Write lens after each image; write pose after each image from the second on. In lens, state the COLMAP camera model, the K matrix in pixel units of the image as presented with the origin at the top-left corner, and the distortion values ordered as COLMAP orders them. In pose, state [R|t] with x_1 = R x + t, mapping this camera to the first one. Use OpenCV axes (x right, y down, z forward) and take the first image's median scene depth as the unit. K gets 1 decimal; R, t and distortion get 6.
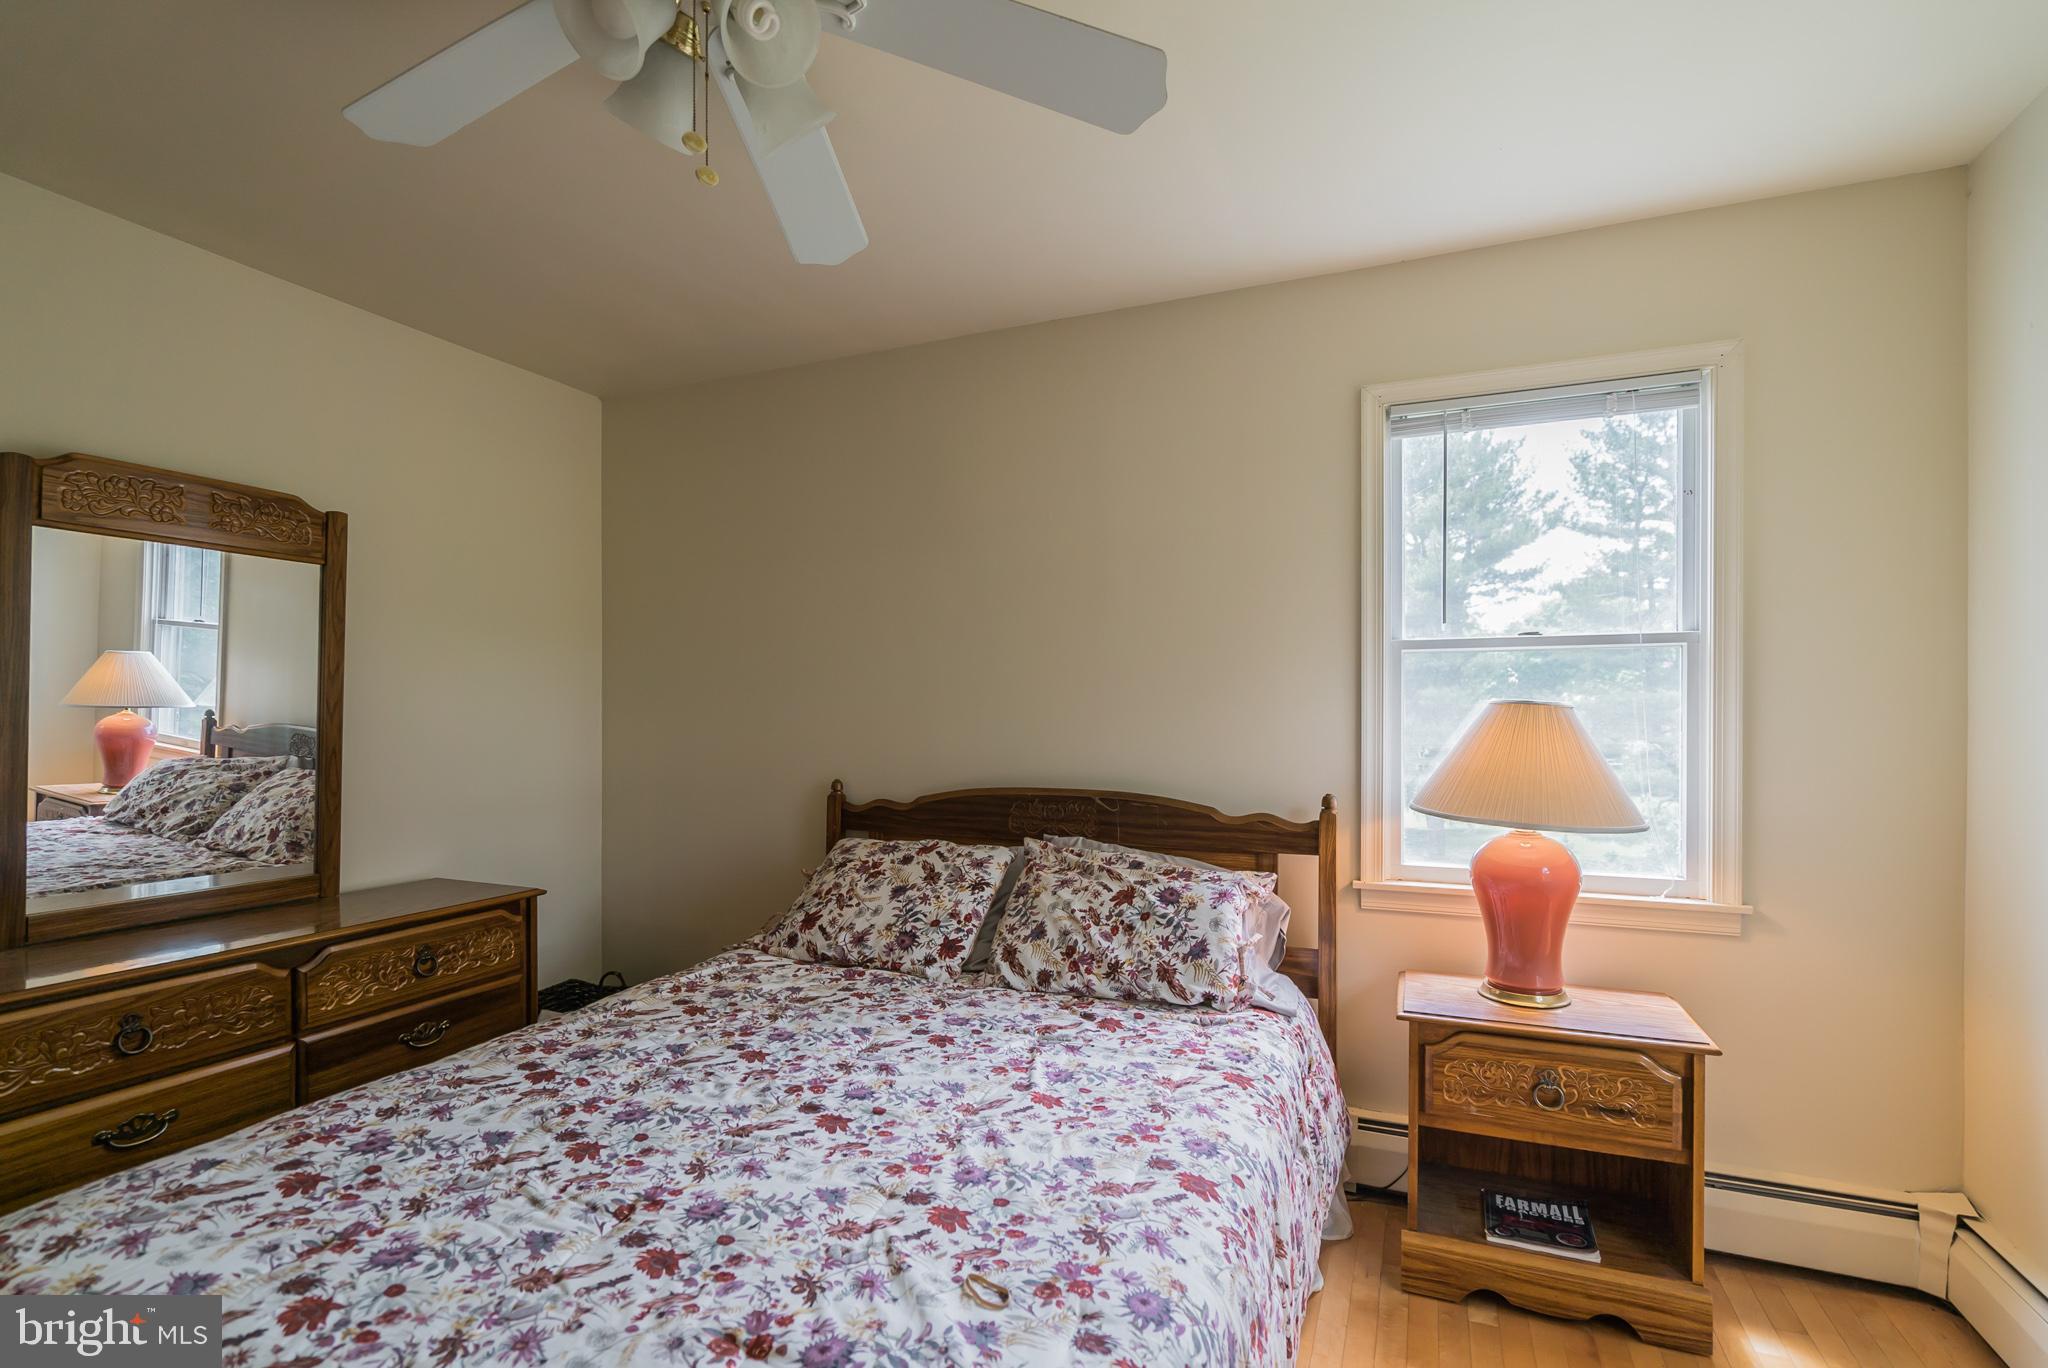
lens RADIAL K [[943.4, 0, 1017.2], [0, 943.4, 699.0], [0, 0, 1]] dist [0.001752, 0.000908]
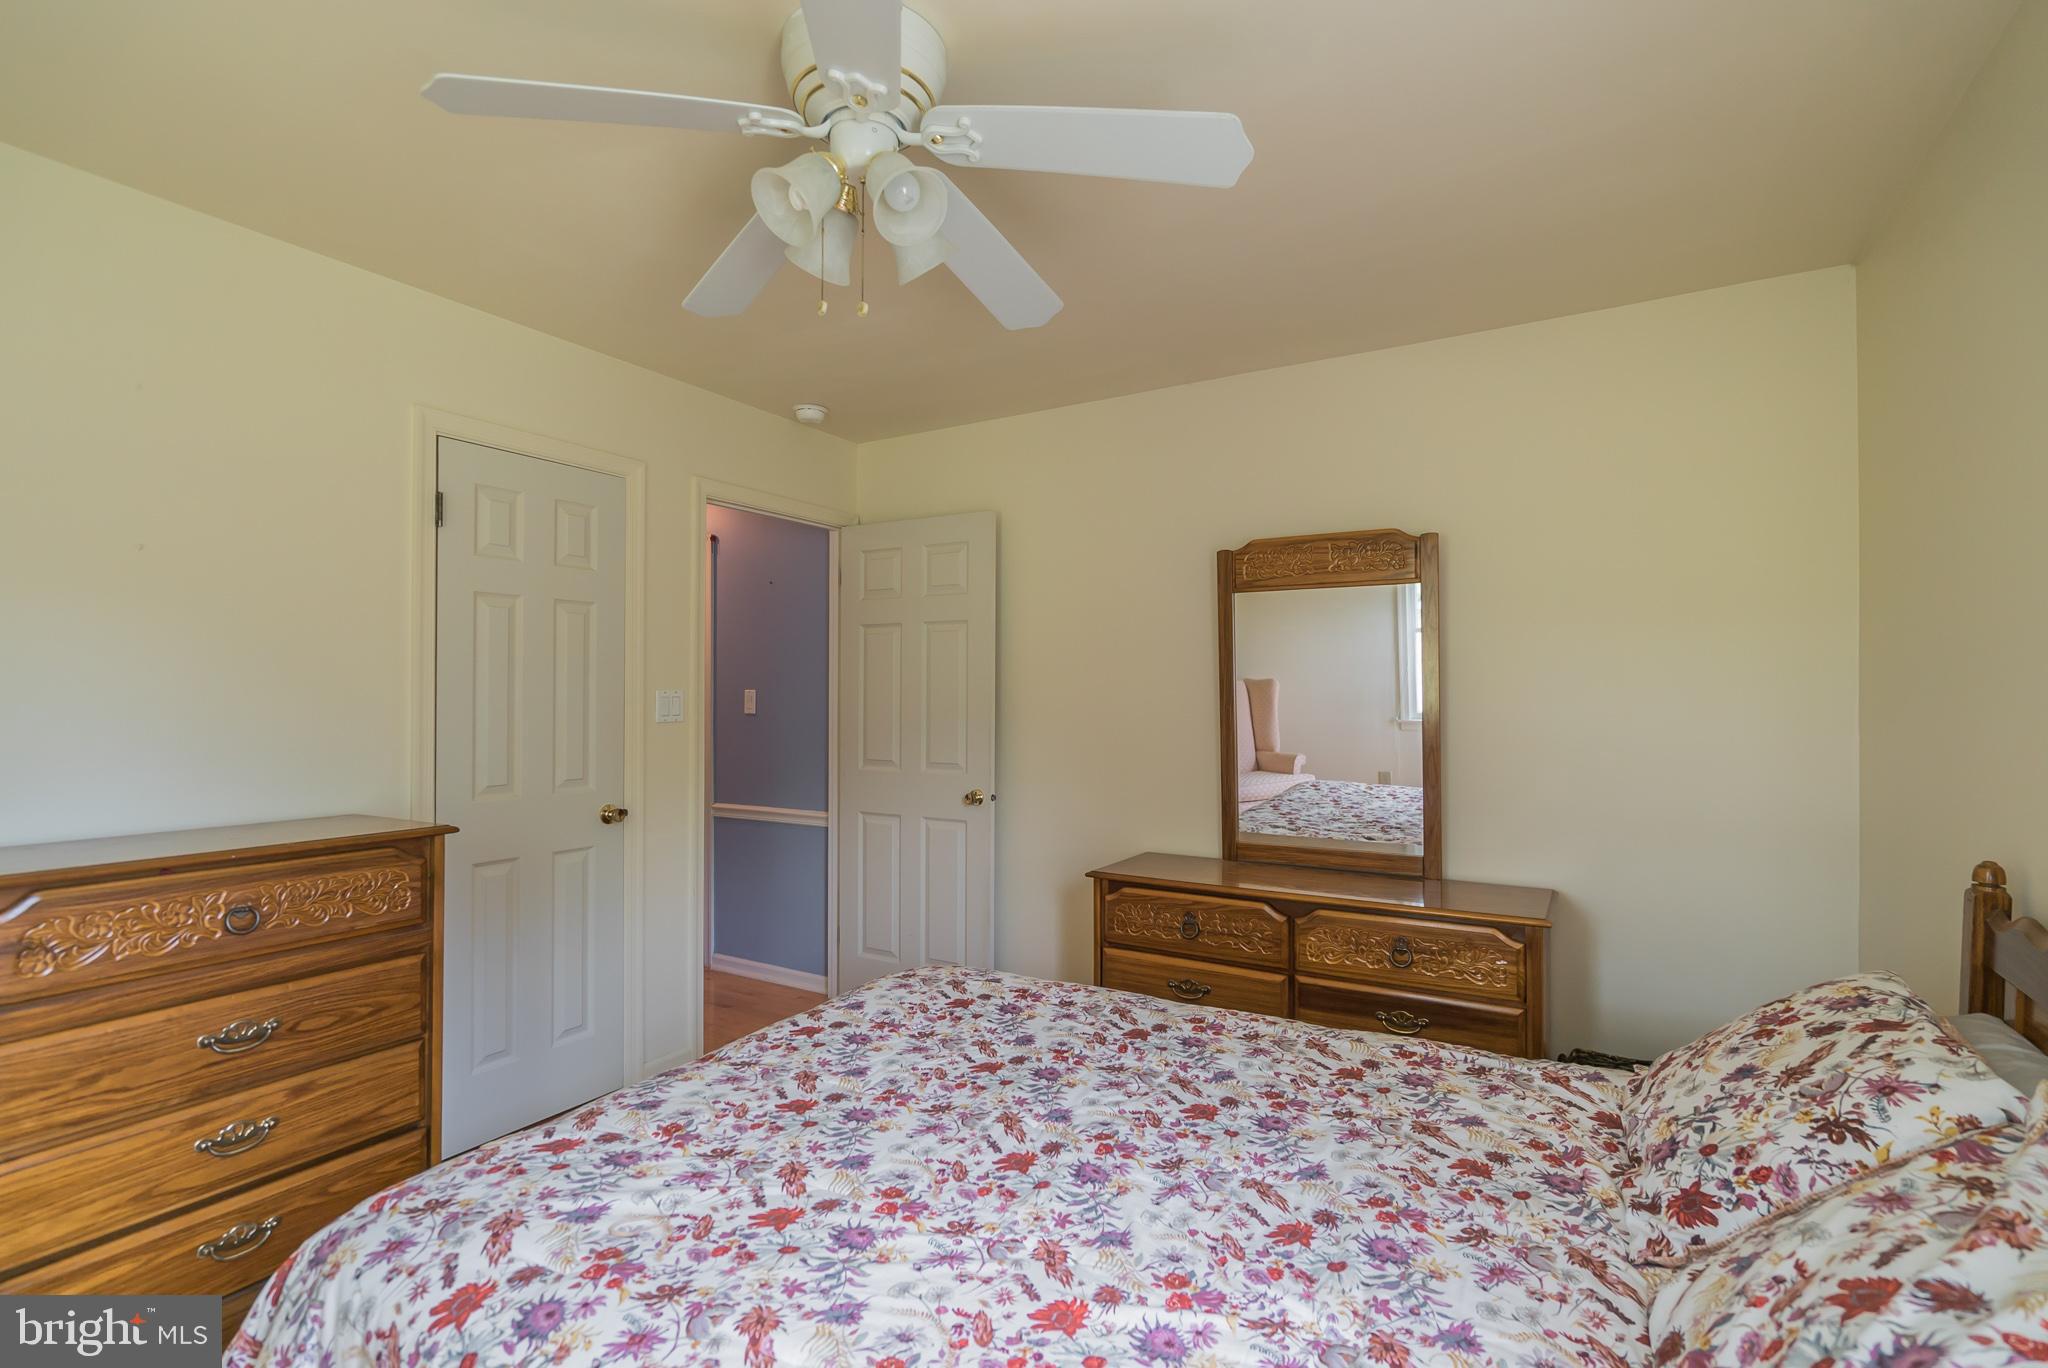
lens RADIAL K [[943.4, 0, 1017.2], [0, 943.4, 699.0], [0, 0, 1]] dist [0.001752, 0.000908]
pose [[-0.134193, -0.001995, -0.990953, 0.626633], [0.017257, 0.999842, -0.004350, -0.009873], [0.990805, -0.017685, -0.134137, 0.954820]]
